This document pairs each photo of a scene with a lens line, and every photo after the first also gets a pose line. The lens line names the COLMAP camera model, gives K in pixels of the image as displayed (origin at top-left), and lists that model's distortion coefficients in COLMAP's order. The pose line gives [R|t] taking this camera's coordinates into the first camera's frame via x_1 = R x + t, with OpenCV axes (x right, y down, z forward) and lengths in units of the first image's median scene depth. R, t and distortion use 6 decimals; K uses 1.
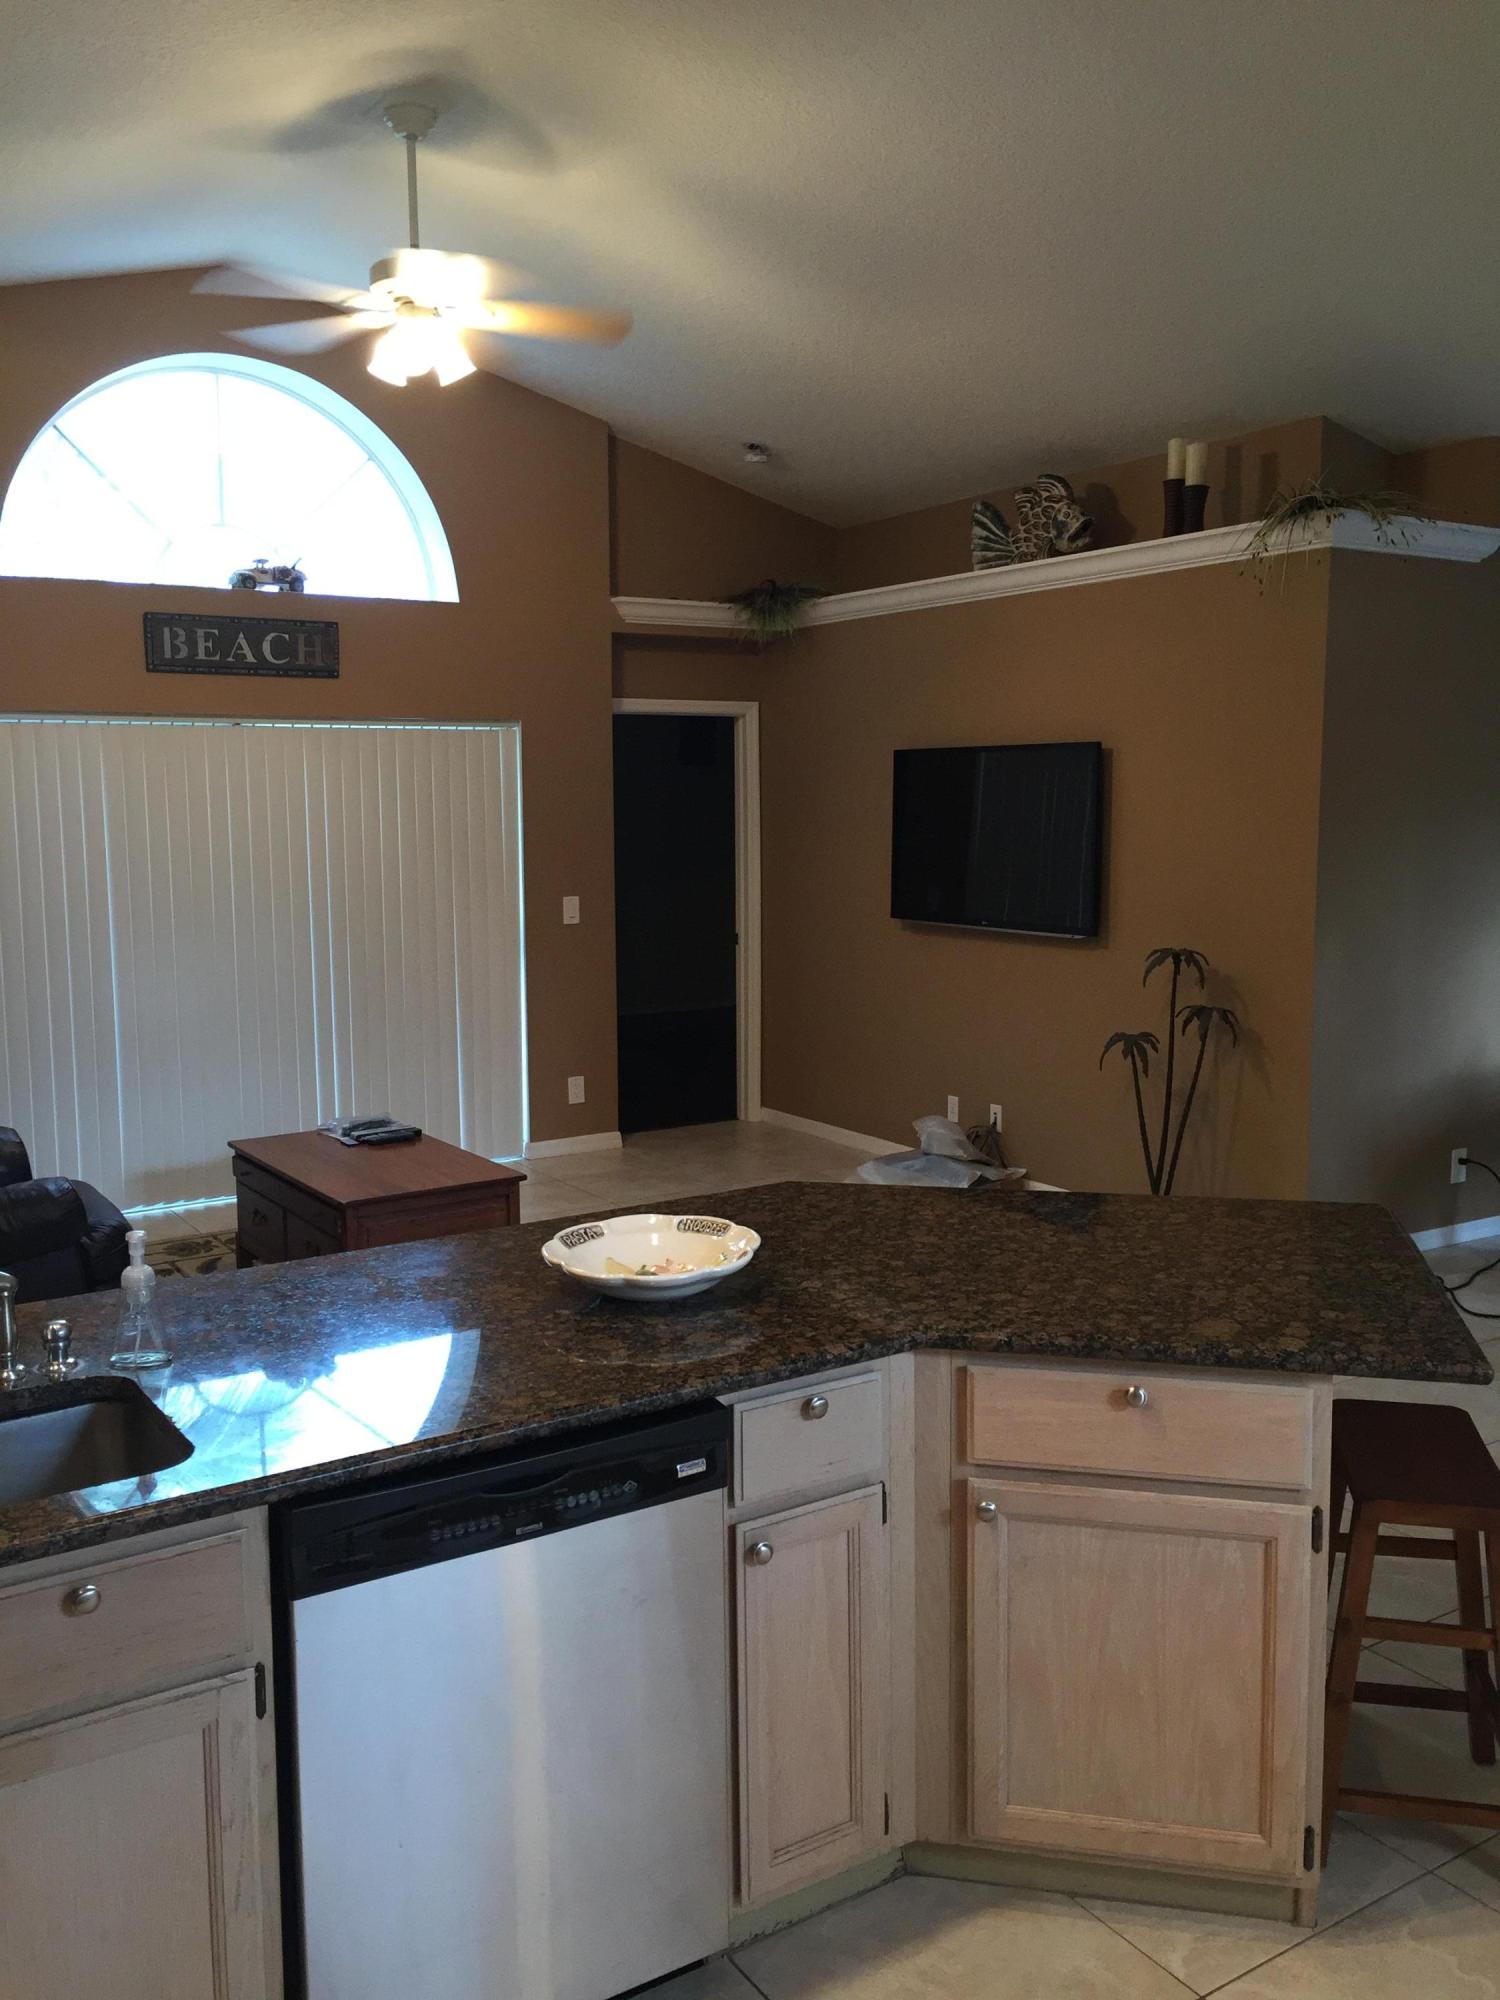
lens RADIAL K [[1705.0, 0, 746.9], [0, 1705.0, 990.5], [0, 0, 1]] dist [0.077798, -0.113127]
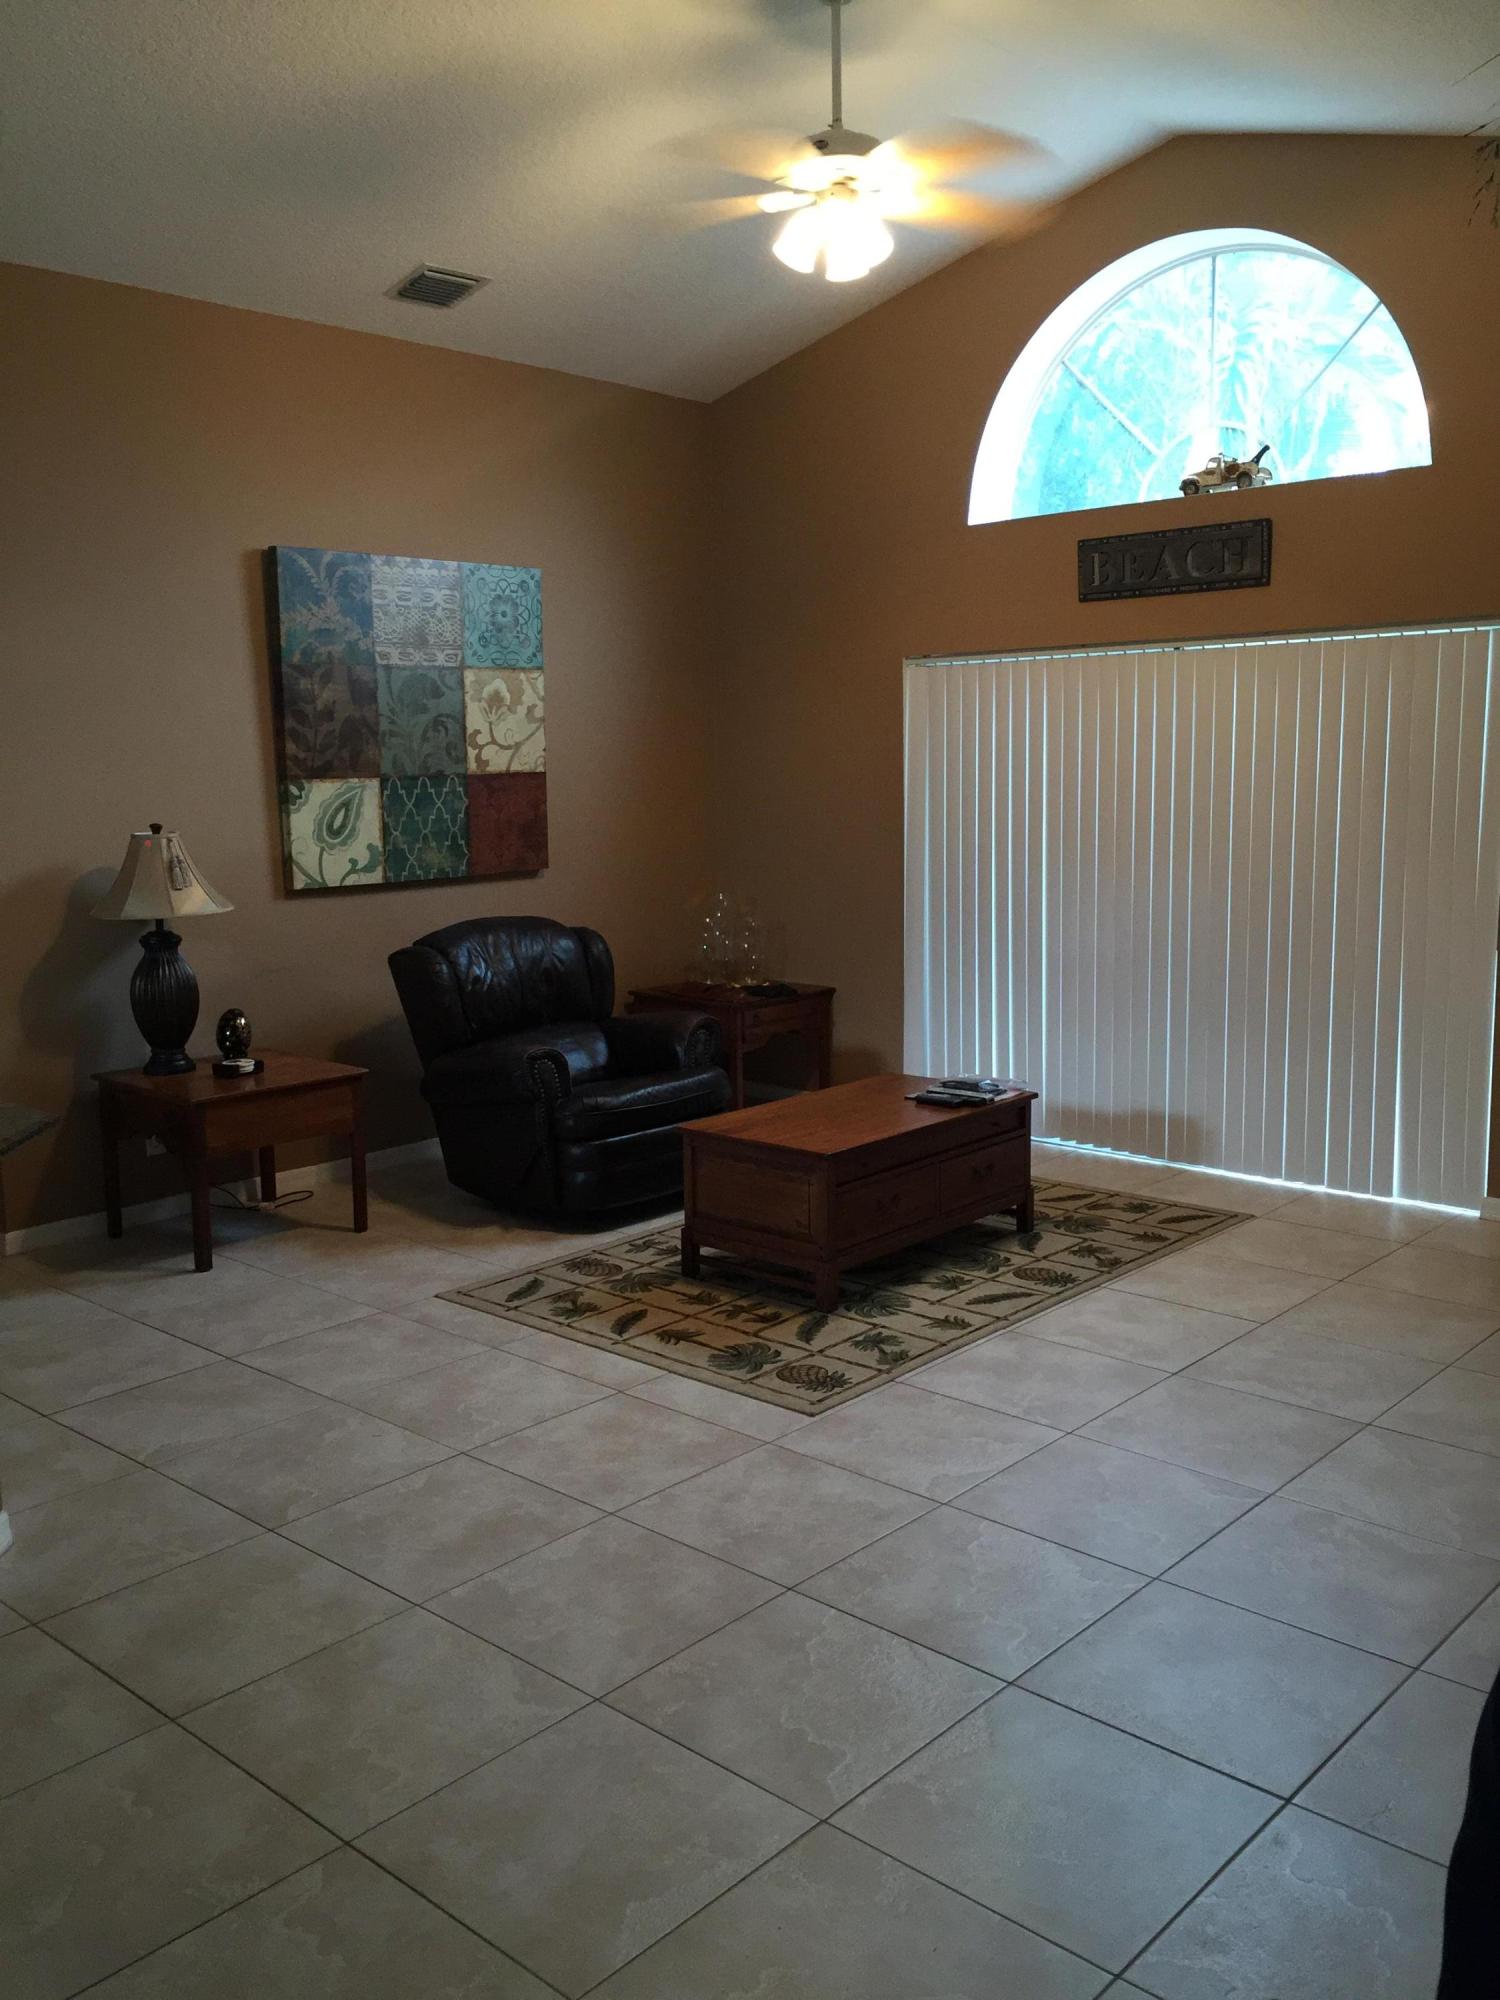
lens RADIAL K [[1705.0, 0, 756.9], [0, 1705.0, 988.7], [0, 0, 1]] dist [0.077798, -0.113127]
pose [[0.264972, 0.137266, -0.954436, 0.629169], [-0.097174, 0.988578, 0.115199, -0.069215], [0.959347, 0.062222, 0.275284, 0.633854]]
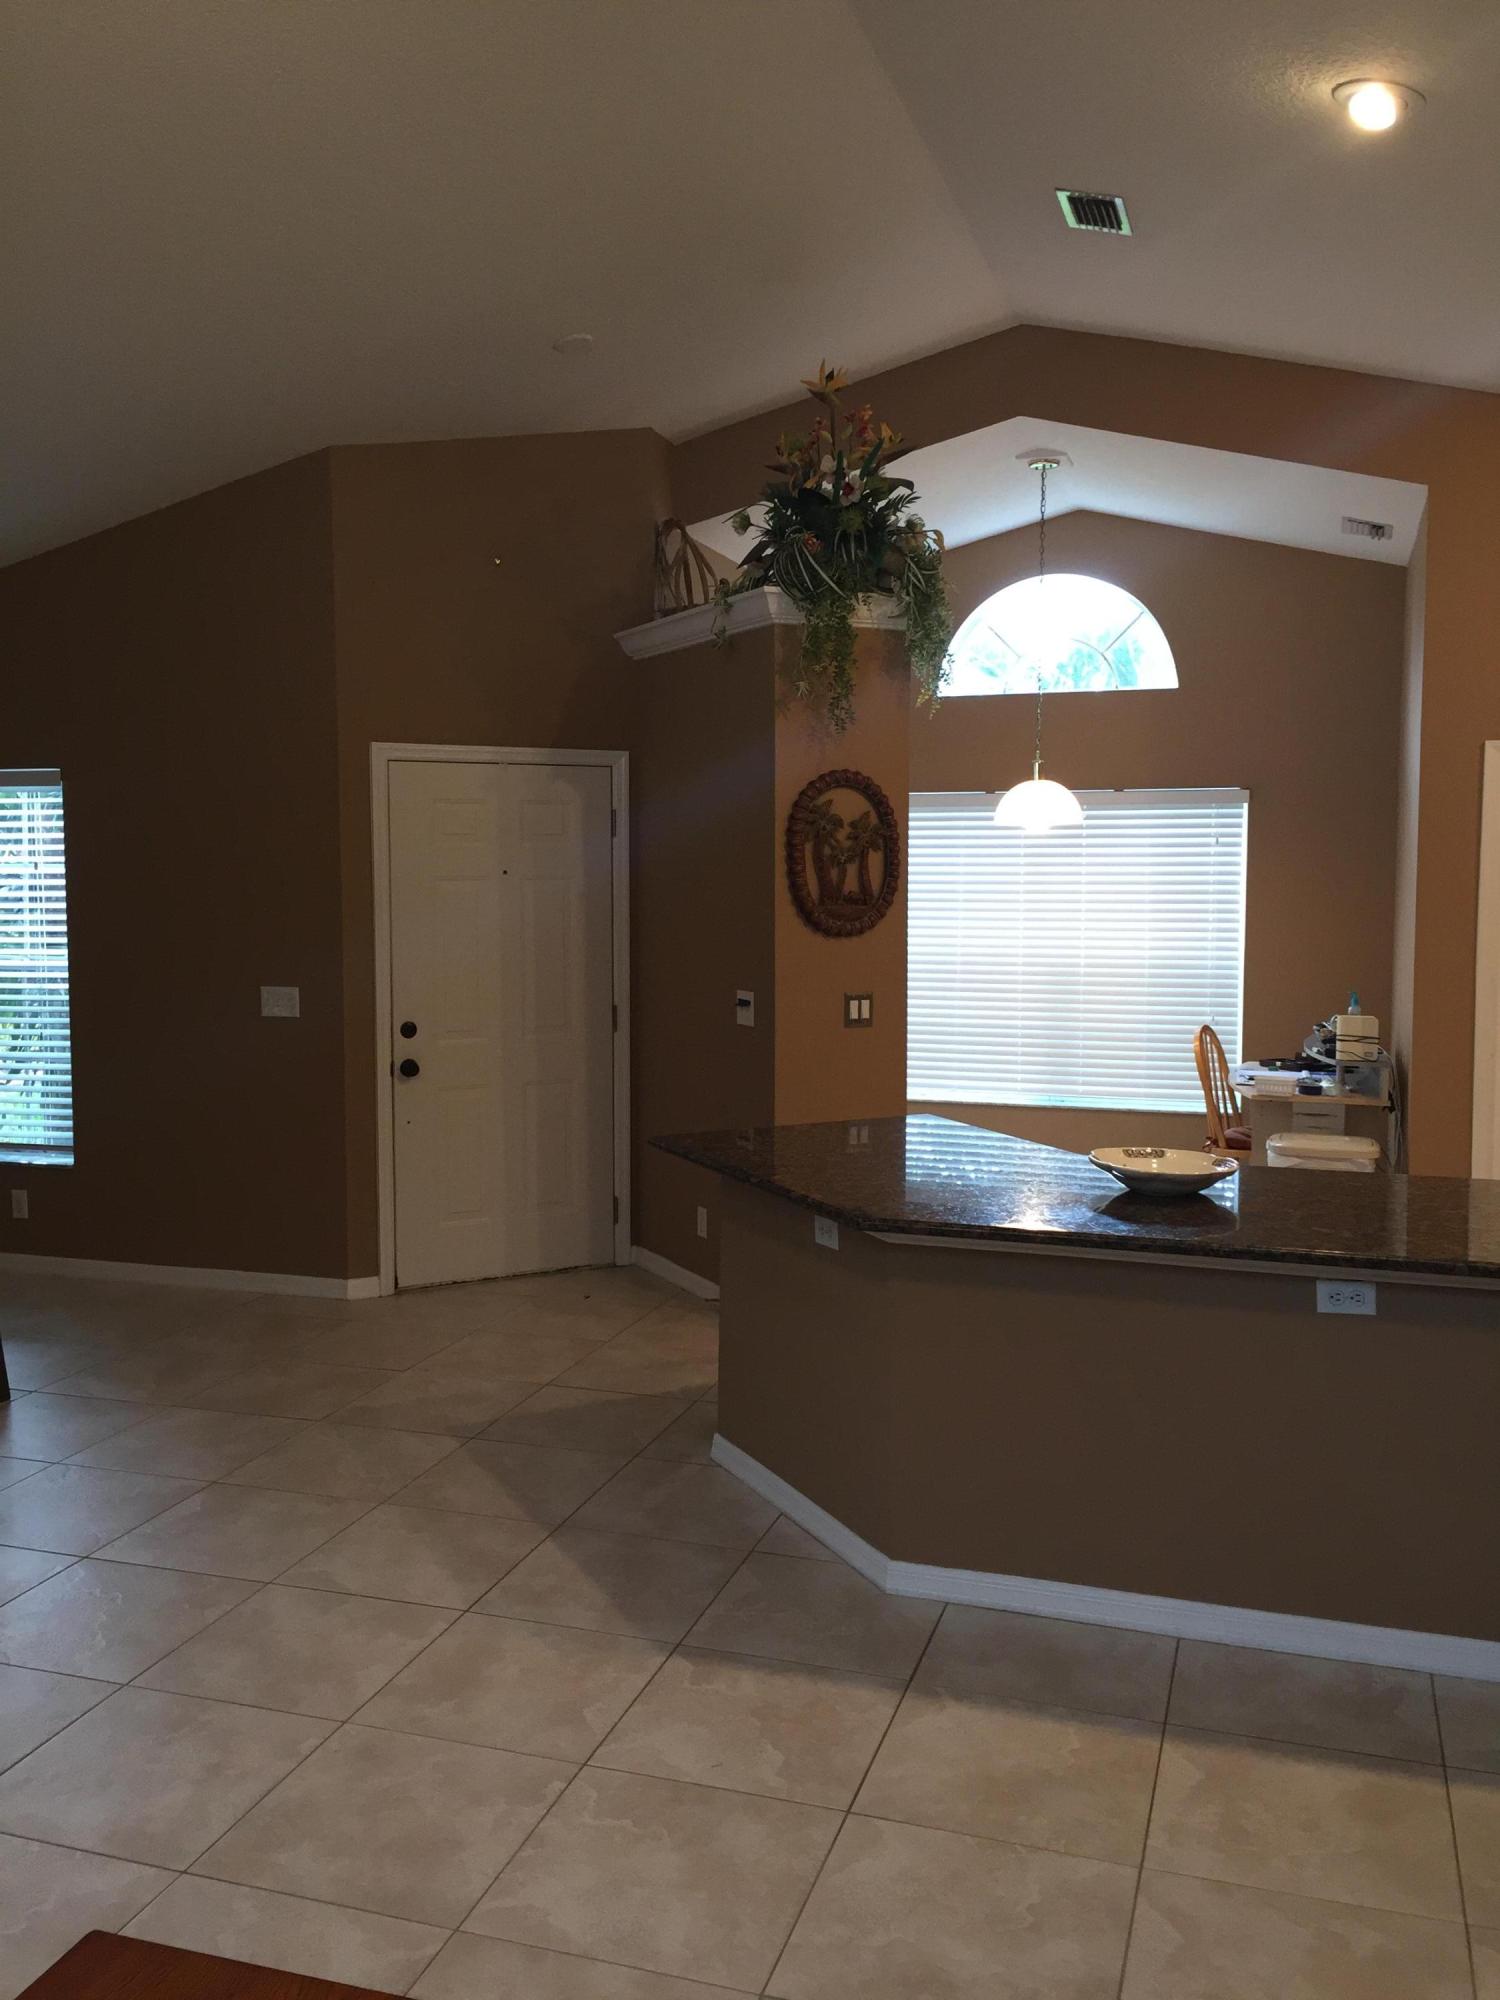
lens RADIAL K [[1705.0, 0, 747.0], [0, 1705.0, 999.2], [0, 0, 1]] dist [0.077798, -0.113127]
pose [[-0.634176, -0.059364, 0.770906, -0.428734], [0.096075, 0.983271, 0.154752, -0.112846], [-0.767196, 0.172205, -0.617864, 0.965040]]
